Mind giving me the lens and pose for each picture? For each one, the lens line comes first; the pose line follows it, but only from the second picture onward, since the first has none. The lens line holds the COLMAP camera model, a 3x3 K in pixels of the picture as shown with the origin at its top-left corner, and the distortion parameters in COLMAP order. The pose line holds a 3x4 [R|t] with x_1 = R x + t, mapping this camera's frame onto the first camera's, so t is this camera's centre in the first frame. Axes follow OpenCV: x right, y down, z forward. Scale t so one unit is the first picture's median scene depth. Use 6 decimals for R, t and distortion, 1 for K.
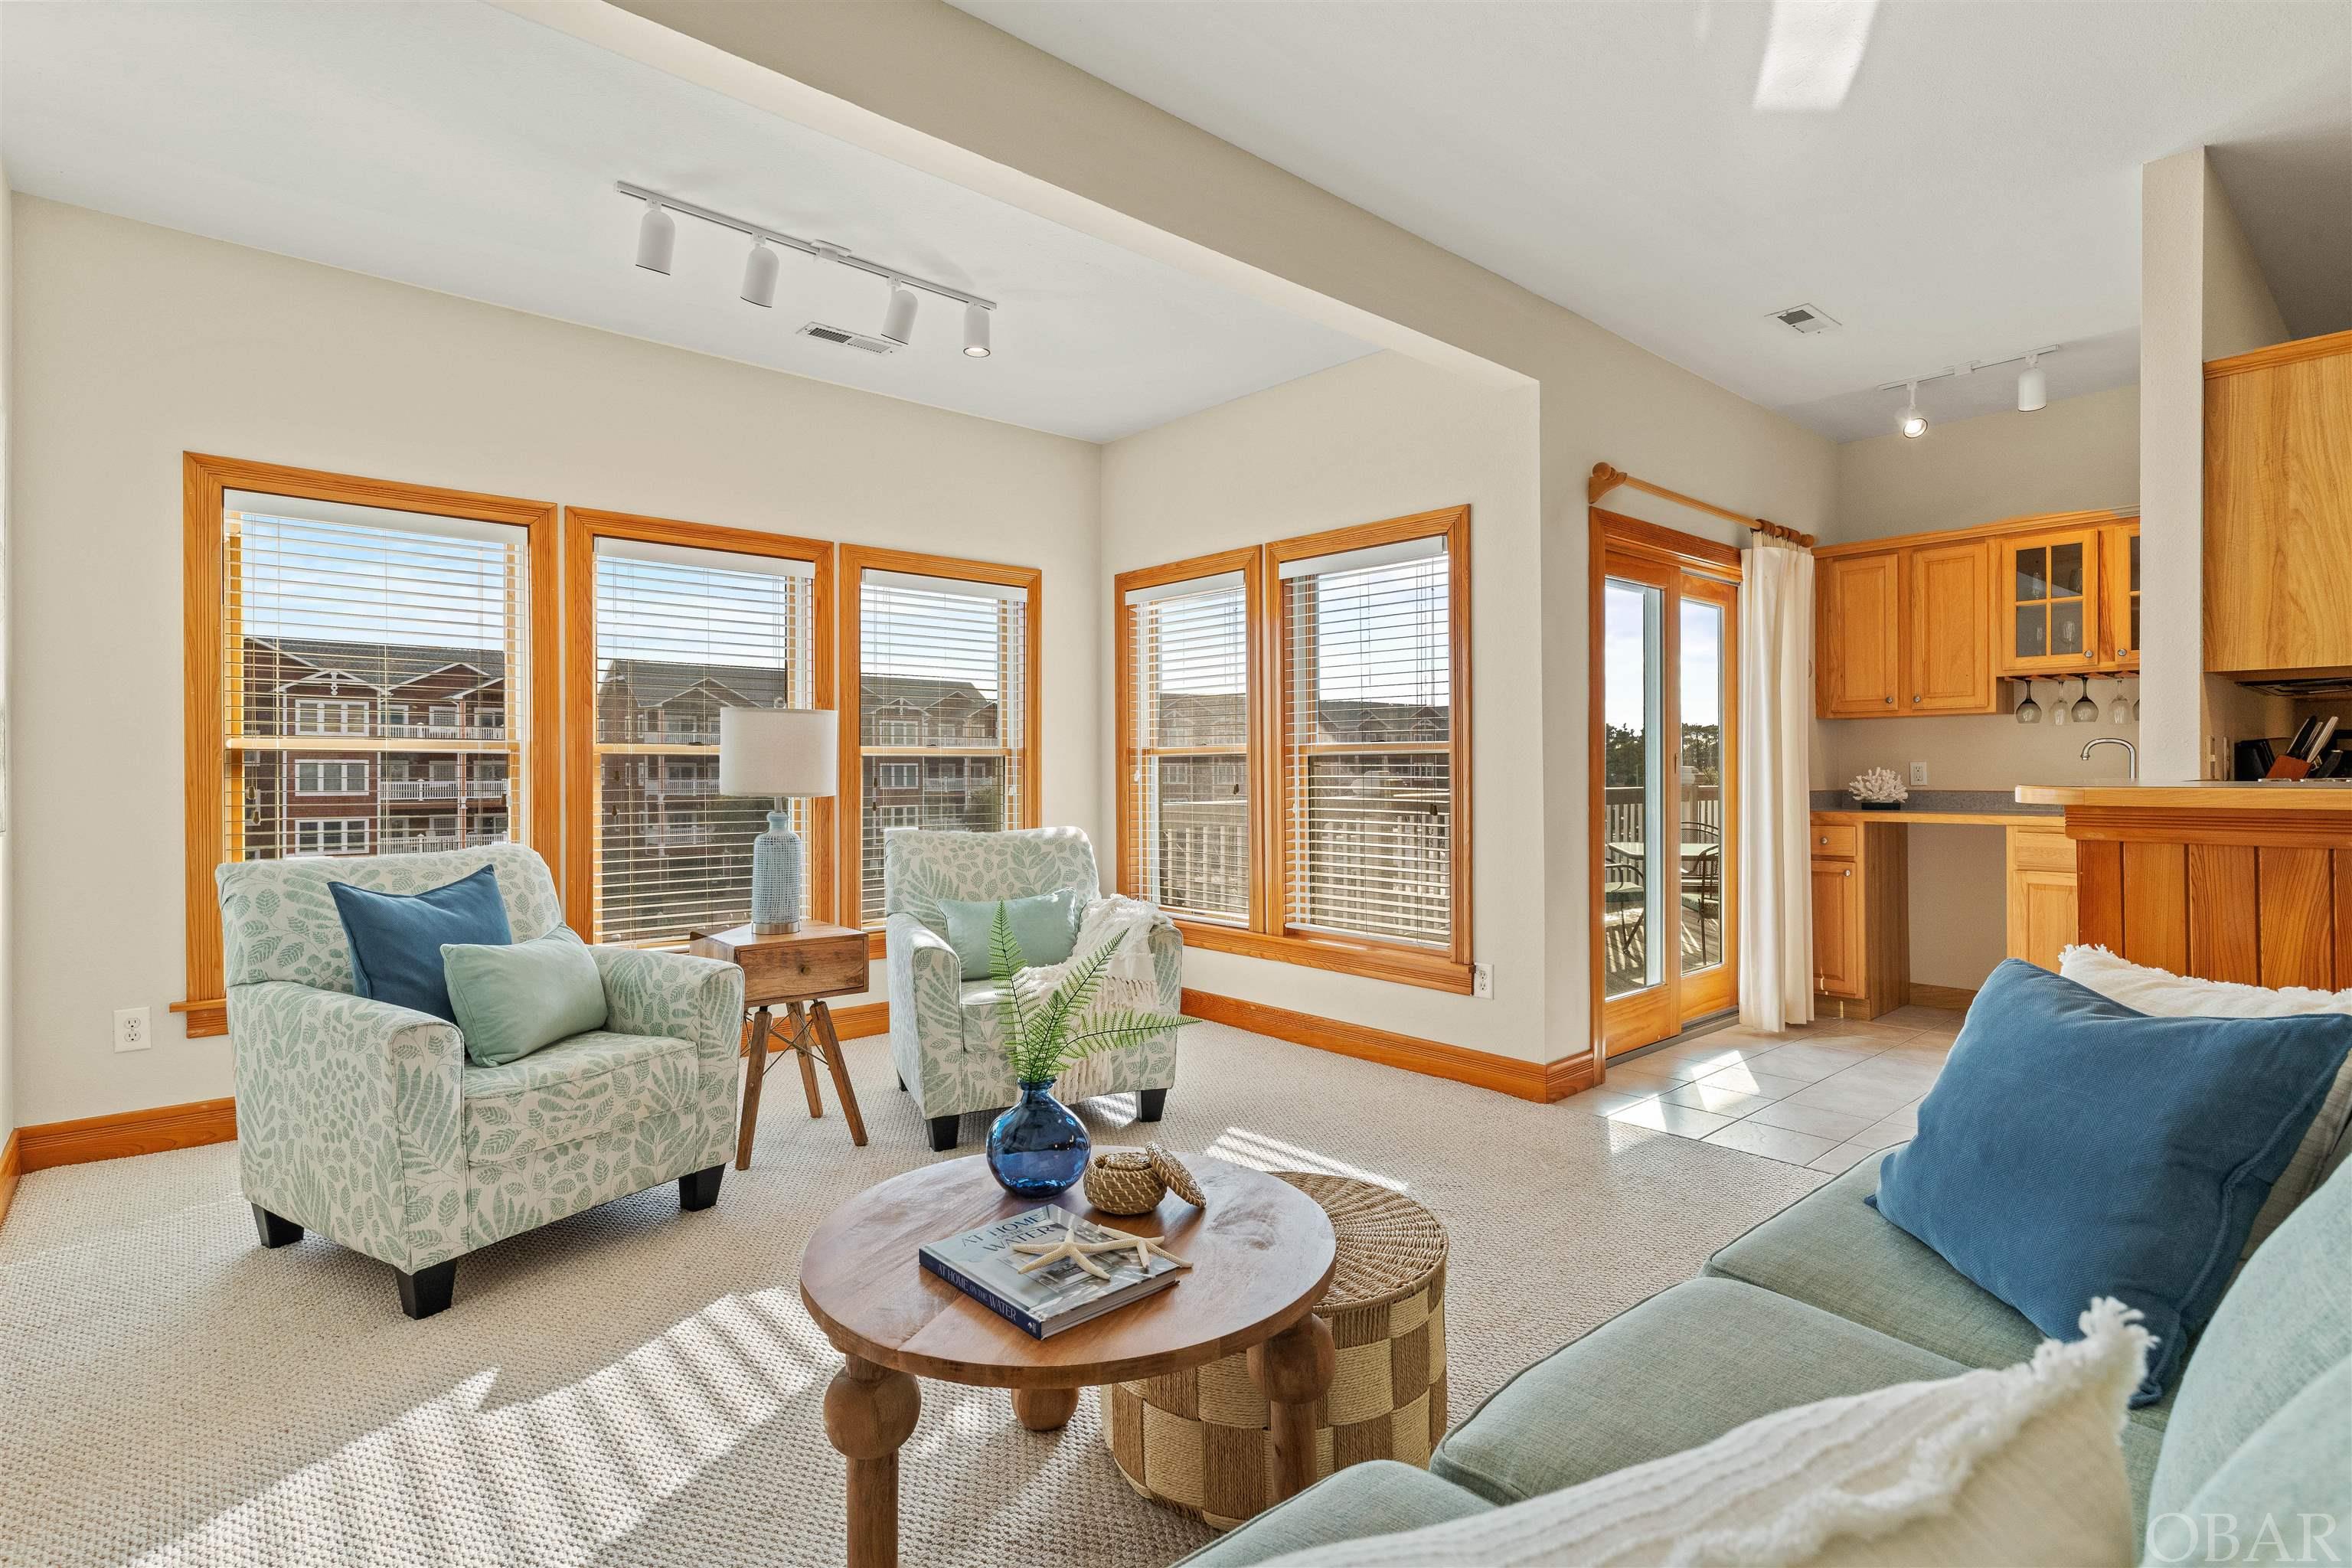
lens RADIAL K [[1144.6, 0, 1184.9], [0, 1144.6, 770.5], [0, 0, 1]] dist [-0.002546, 0.002243]
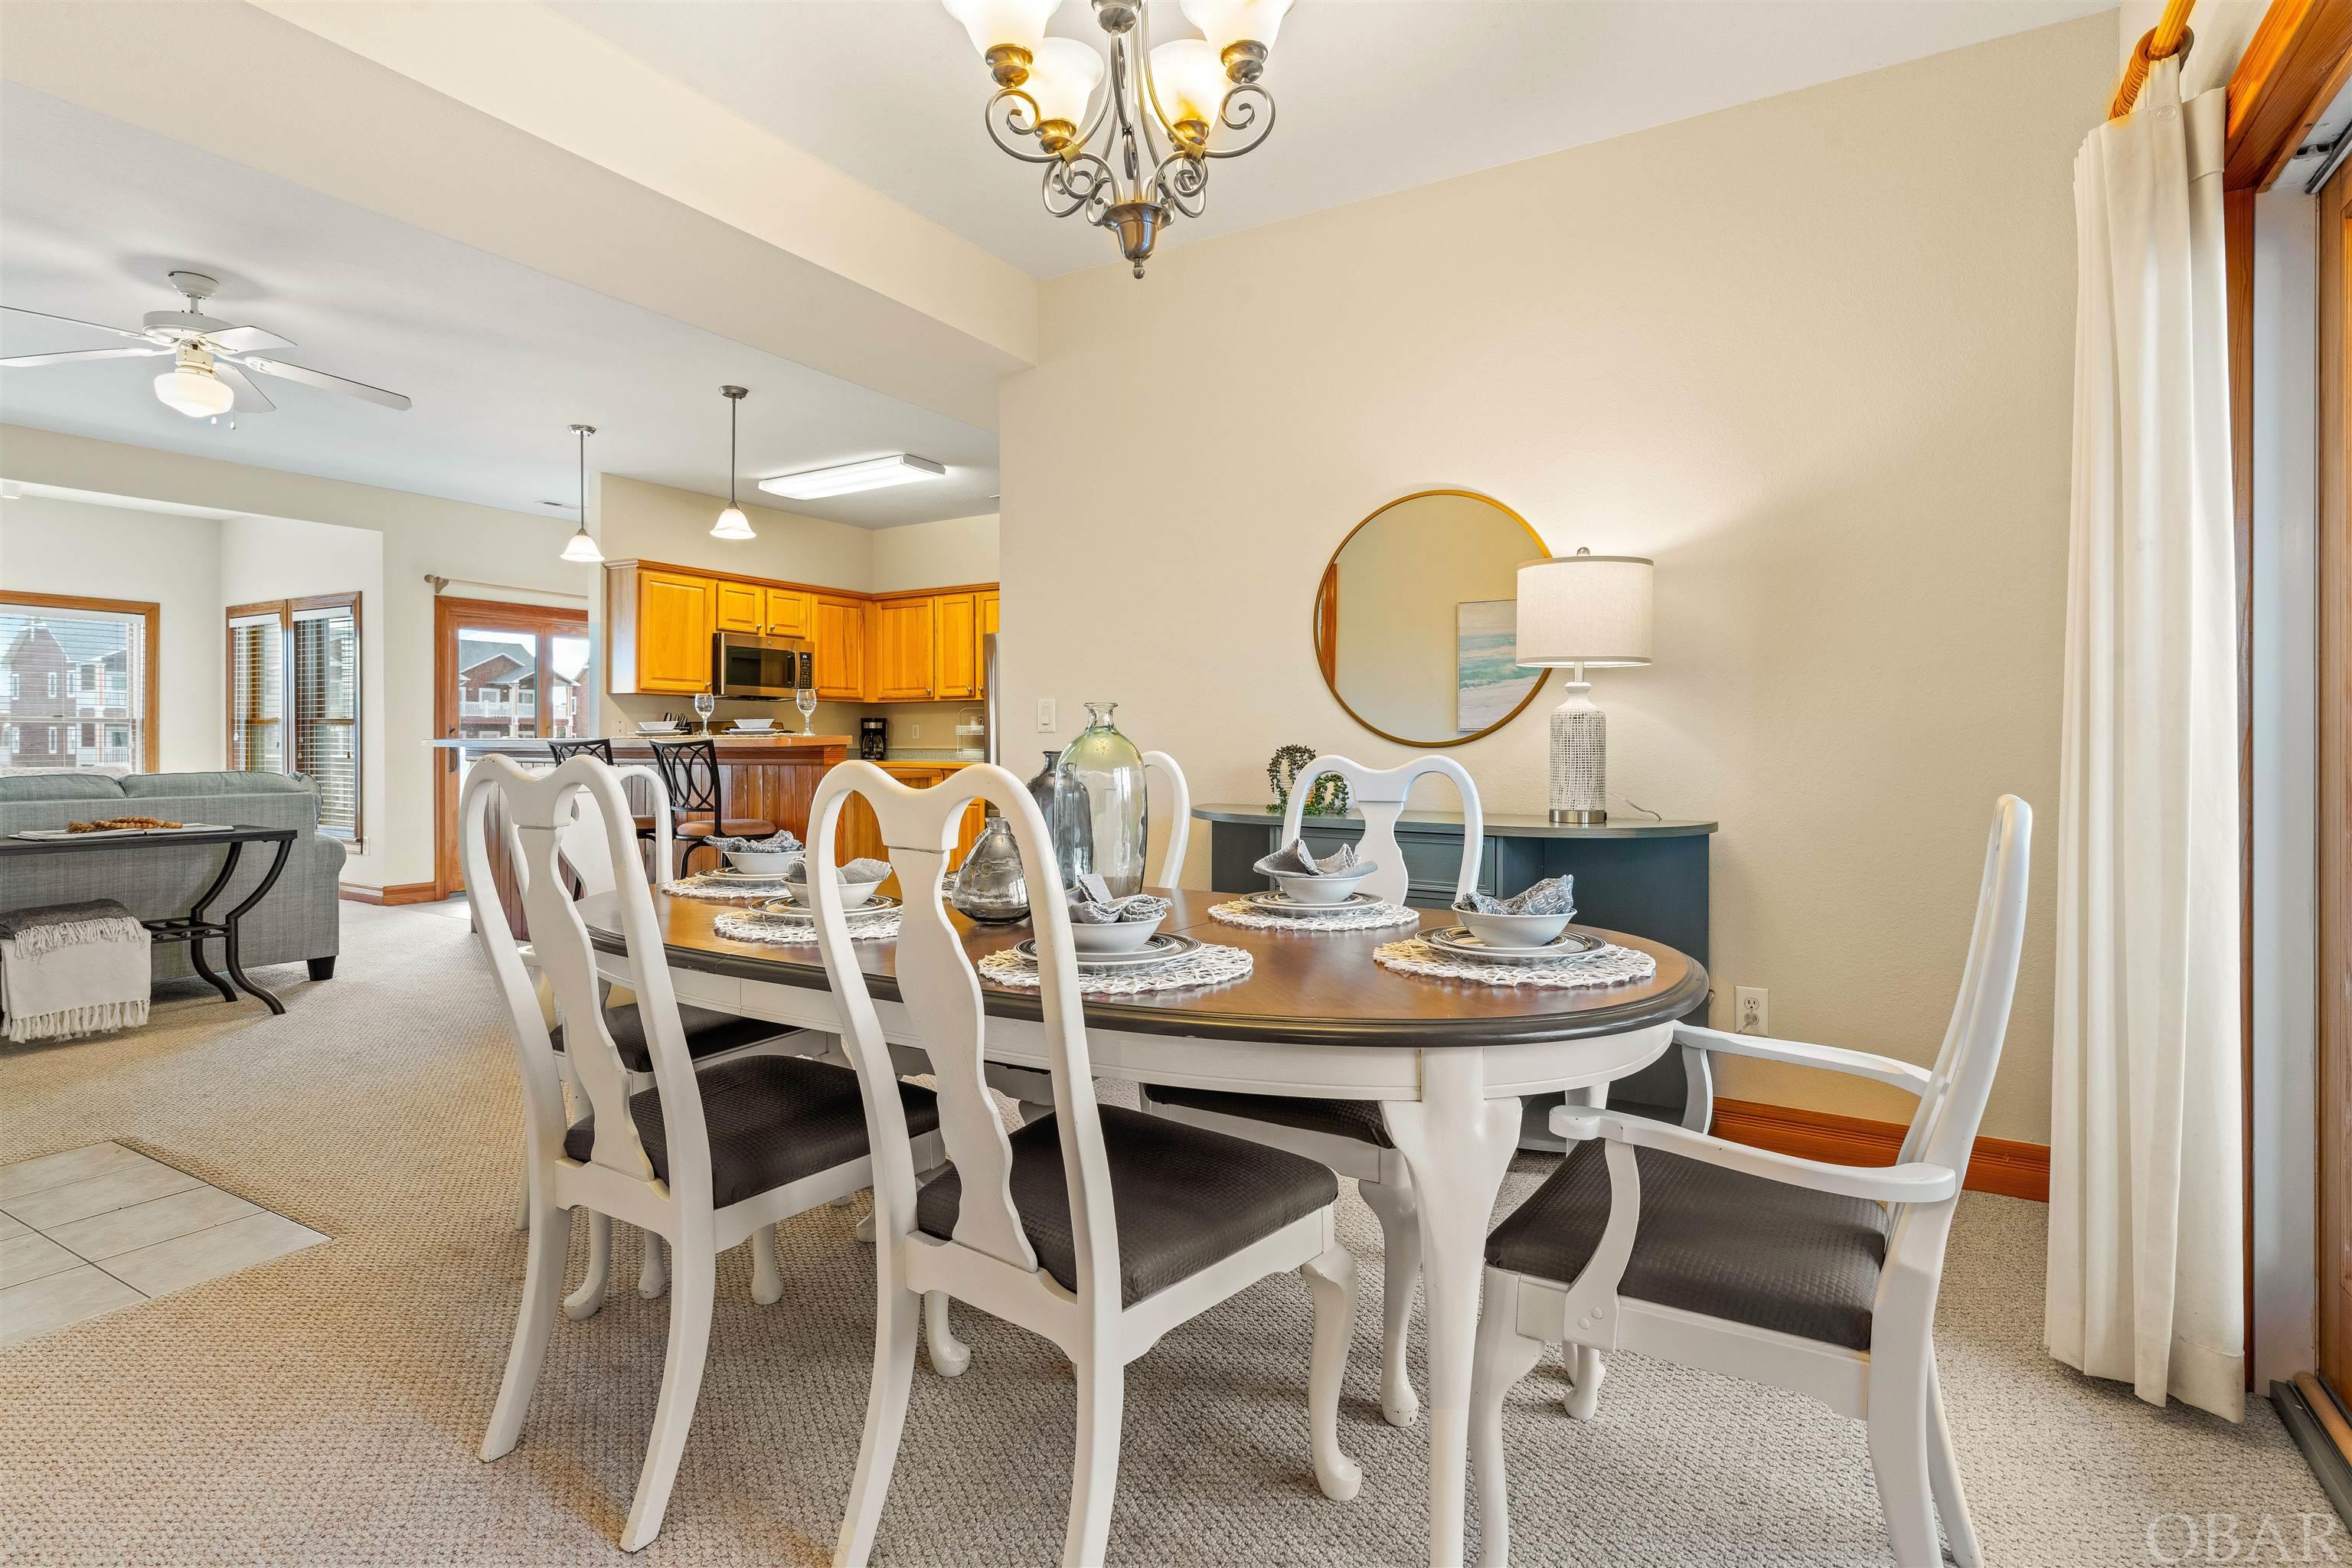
lens RADIAL K [[1144.6, 0, 1180.2], [0, 1144.6, 744.3], [0, 0, 1]] dist [-0.002546, 0.002243]
pose [[0.951835, 0.005516, 0.306562, 0.940522], [-0.006047, 0.999981, 0.000782, 0.007412], [-0.306552, -0.002598, 0.951850, -1.173980]]
